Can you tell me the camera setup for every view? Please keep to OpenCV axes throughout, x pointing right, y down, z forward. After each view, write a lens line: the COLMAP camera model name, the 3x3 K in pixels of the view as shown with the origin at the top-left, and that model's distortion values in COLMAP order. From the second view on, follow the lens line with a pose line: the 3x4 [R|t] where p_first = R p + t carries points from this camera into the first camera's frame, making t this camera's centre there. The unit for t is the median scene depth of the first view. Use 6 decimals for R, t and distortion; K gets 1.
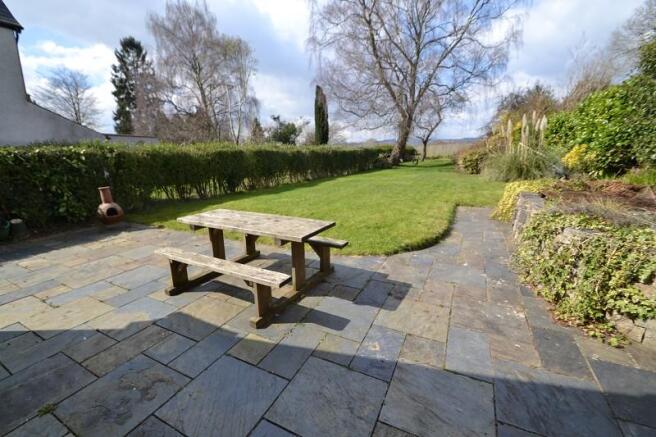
lens RADIAL K [[288.1, 0, 328.0], [0, 288.1, 218.5], [0, 0, 1]] dist [0.000857, -0.000077]
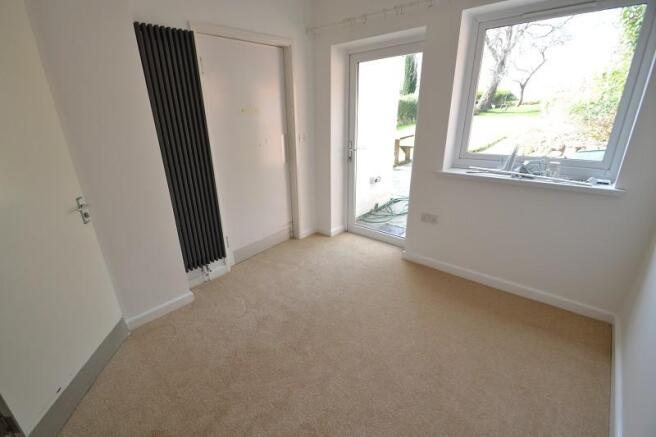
lens RADIAL K [[288.1, 0, 328.0], [0, 288.1, 218.5], [0, 0, 1]] dist [0.000857, -0.000077]
pose [[0.962905, 0.085070, -0.256079, 0.000911], [-0.040816, 0.984003, 0.173412, 0.024357], [0.266734, -0.156527, 0.950974, -0.130652]]
